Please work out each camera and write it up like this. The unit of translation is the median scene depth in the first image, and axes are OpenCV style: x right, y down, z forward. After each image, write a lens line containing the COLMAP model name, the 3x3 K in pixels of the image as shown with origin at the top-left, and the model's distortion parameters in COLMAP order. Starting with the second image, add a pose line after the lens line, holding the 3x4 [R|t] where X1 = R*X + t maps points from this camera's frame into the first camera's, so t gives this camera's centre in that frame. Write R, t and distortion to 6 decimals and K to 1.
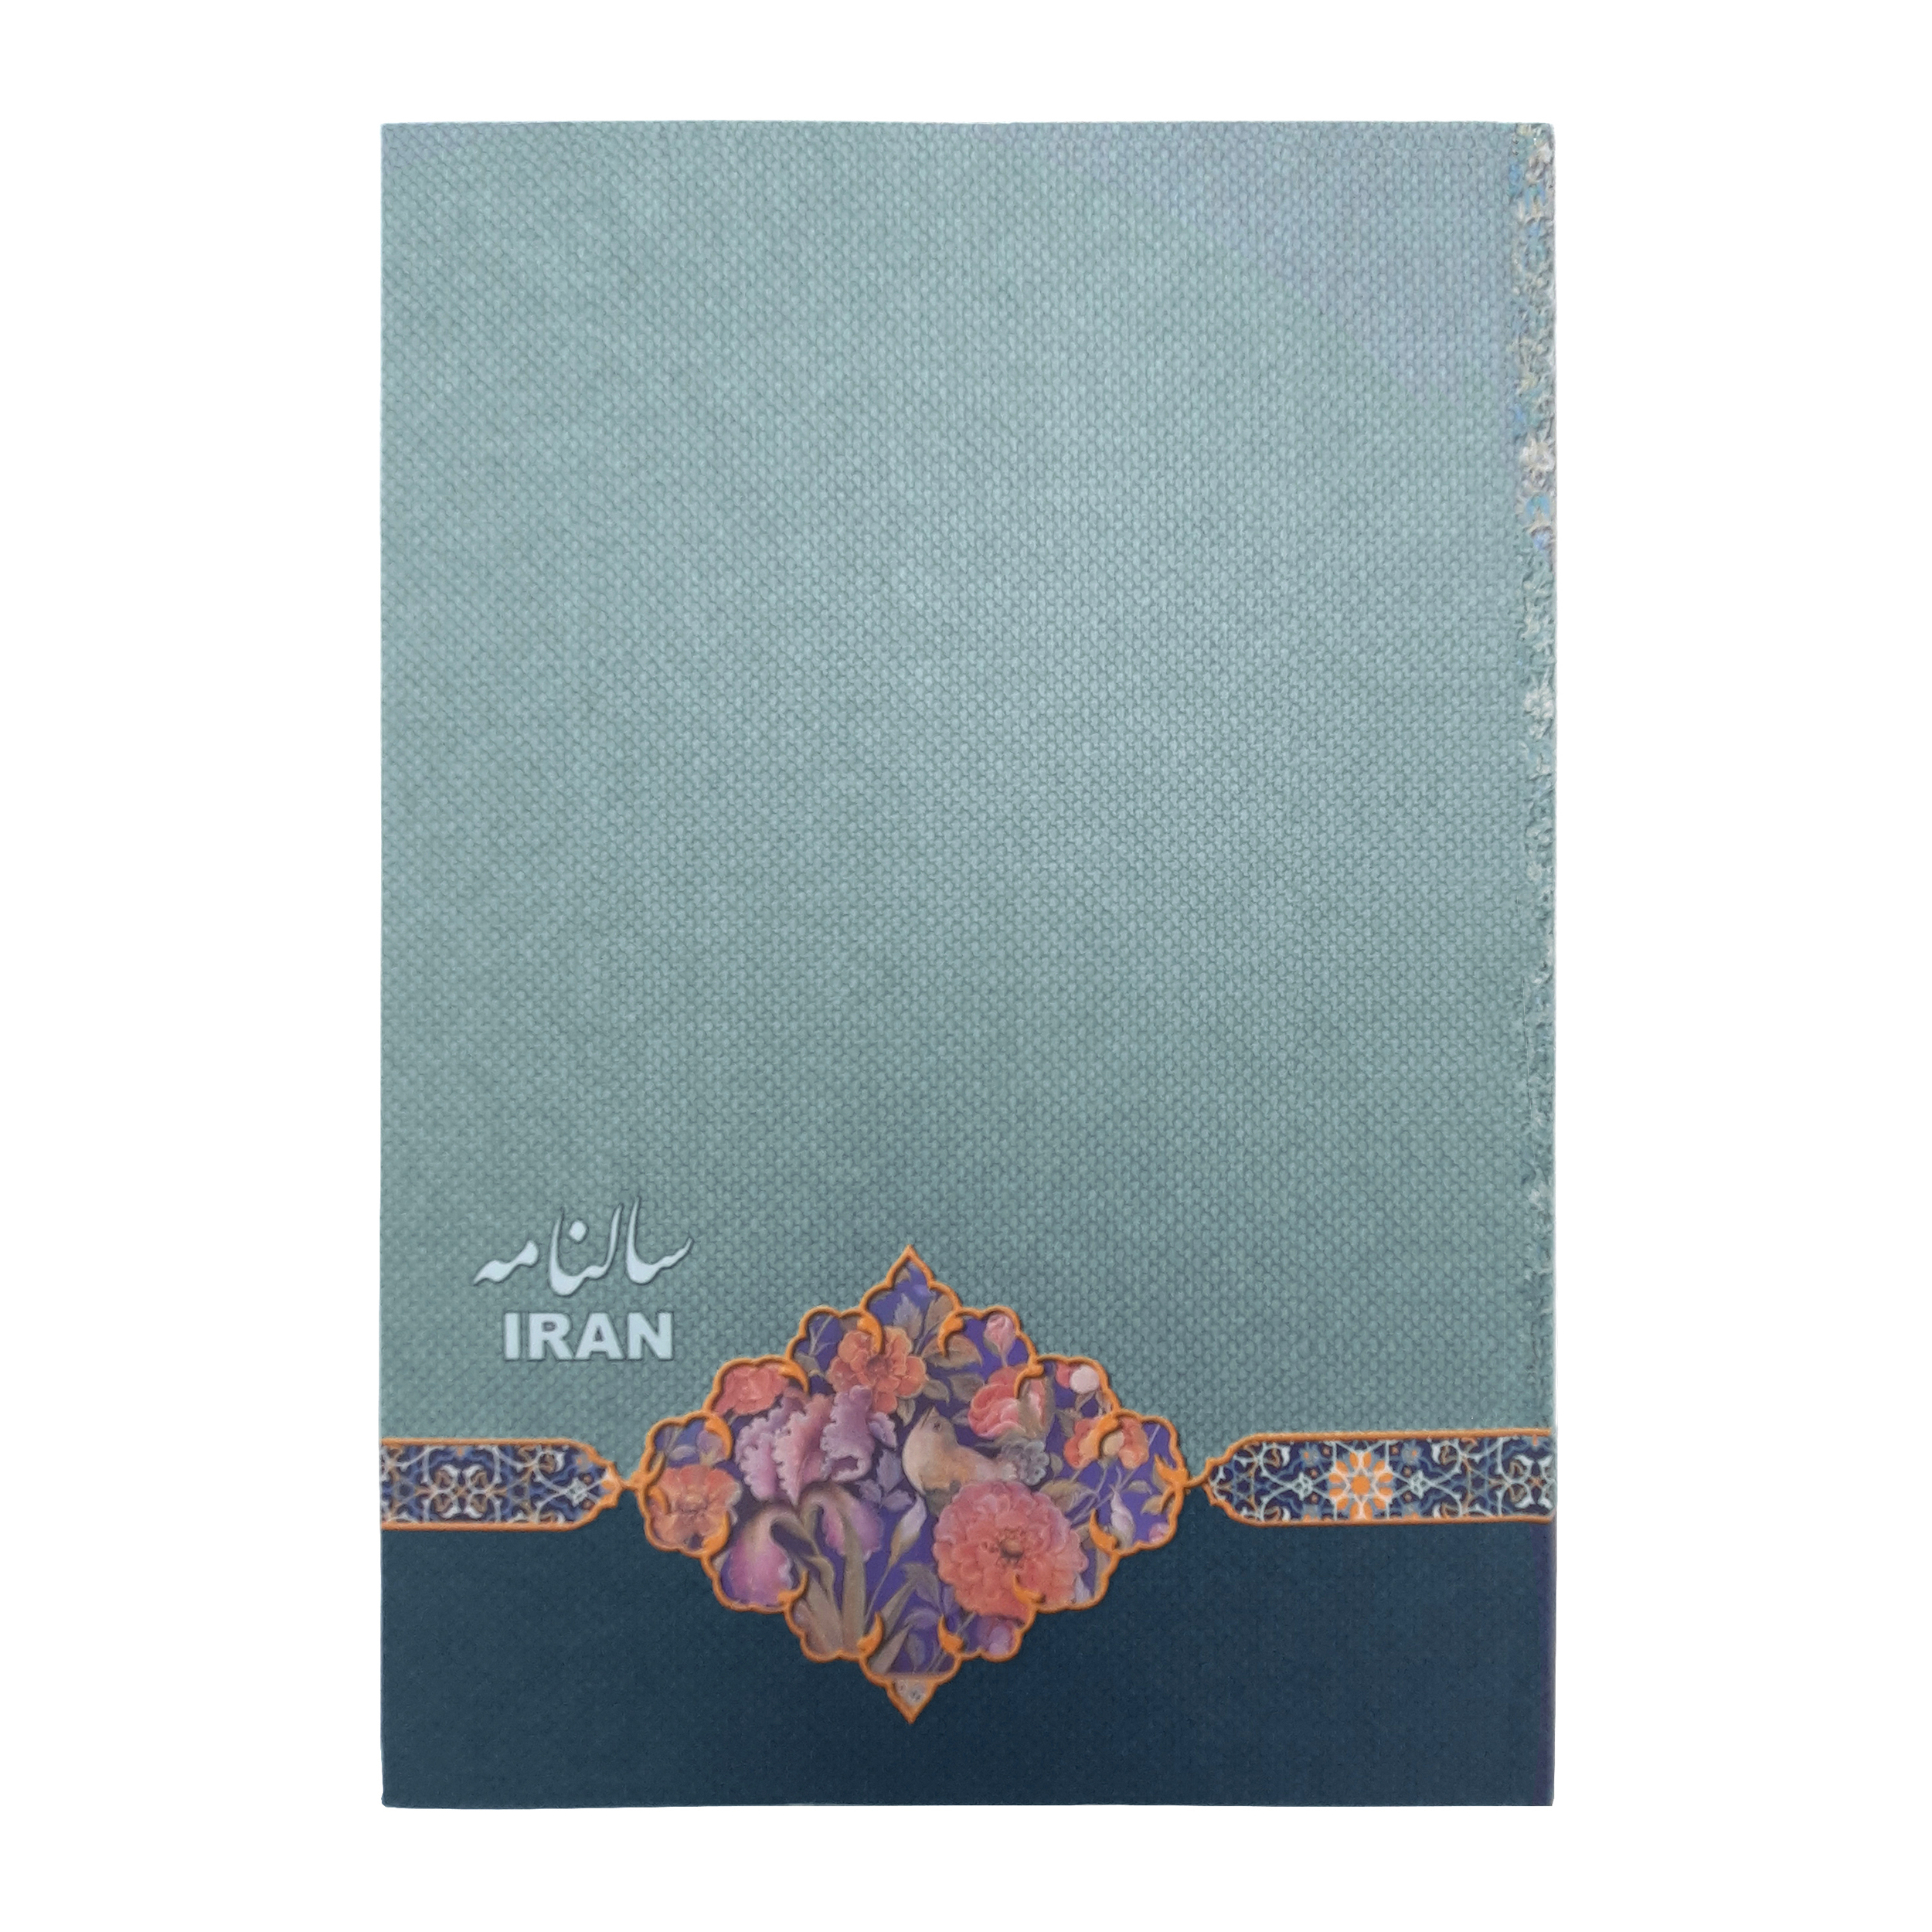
lens RADIAL K [[1593.5, 0, 968.5], [0, 1593.5, 970.3], [0, 0, 1]] dist [0.014096, 0.002055]
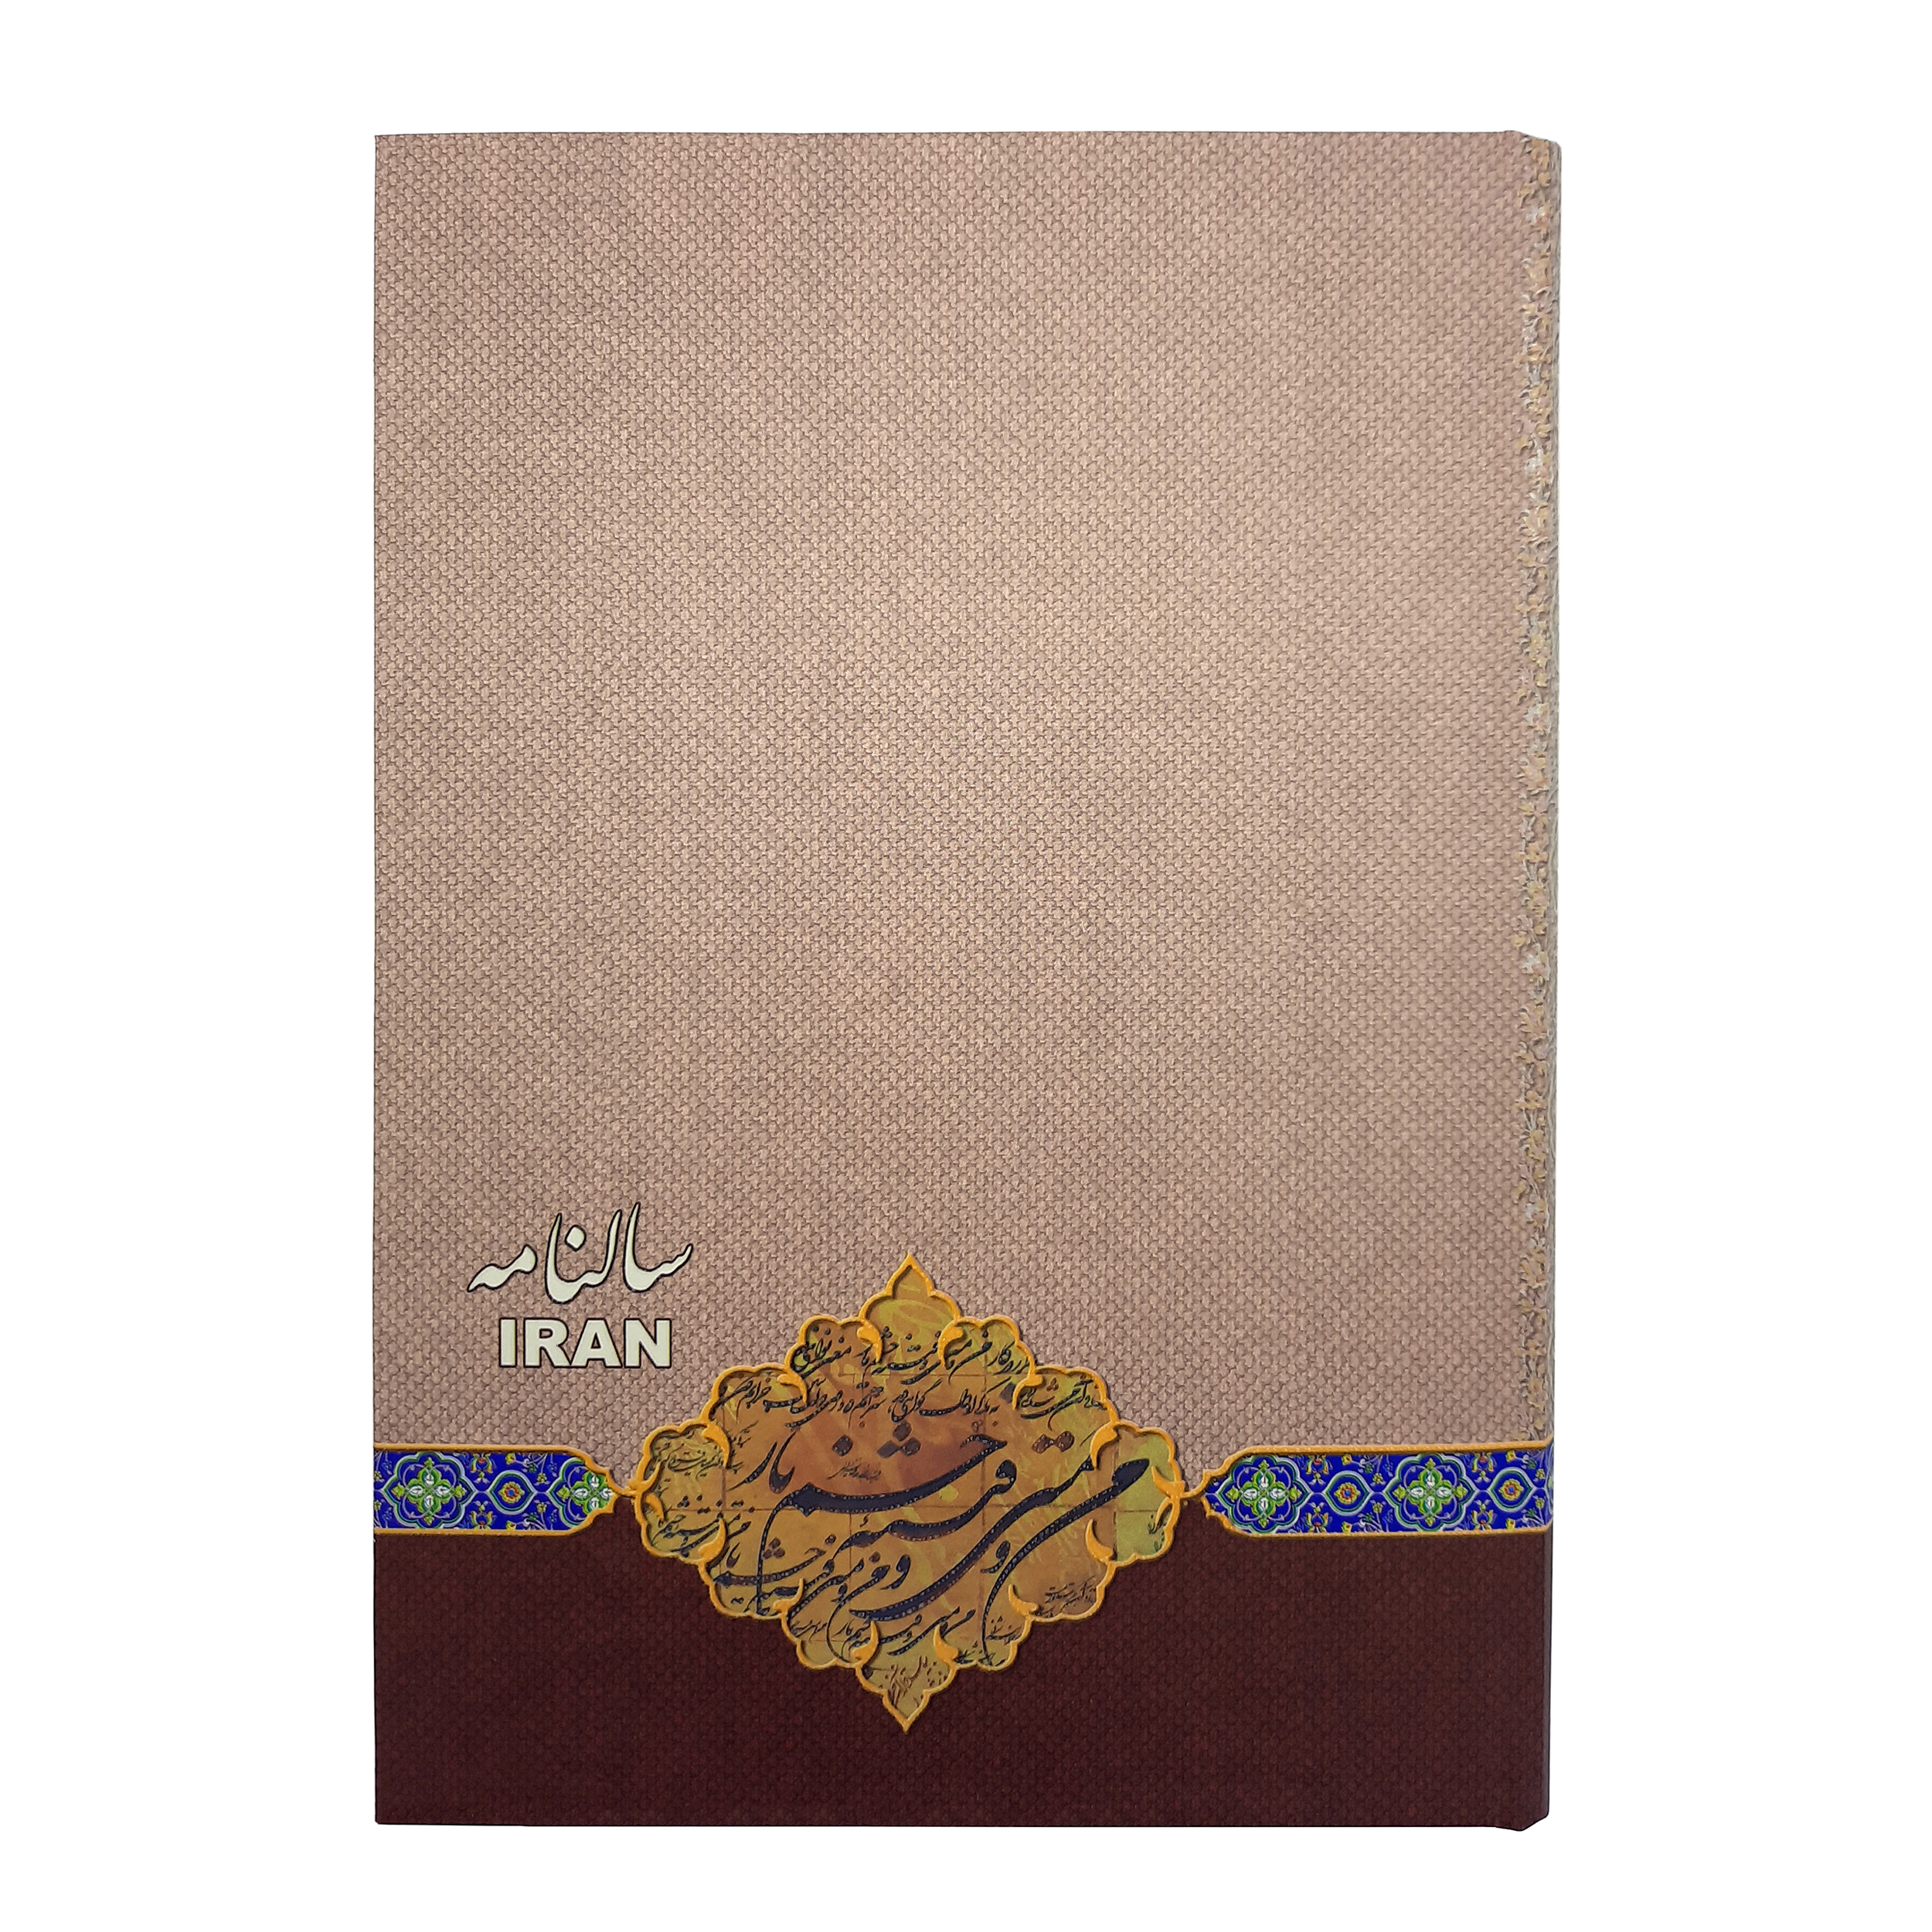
lens RADIAL K [[1852.2, 0, 962.4], [0, 1852.2, 964.6], [0, 0, 1]] dist [-0.019050, 0.000000]
pose [[0.999922, 0.012049, 0.003157, -0.009717], [-0.012022, 0.999893, -0.008388, -0.000352], [-0.003258, 0.008349, 0.999960, -0.158882]]
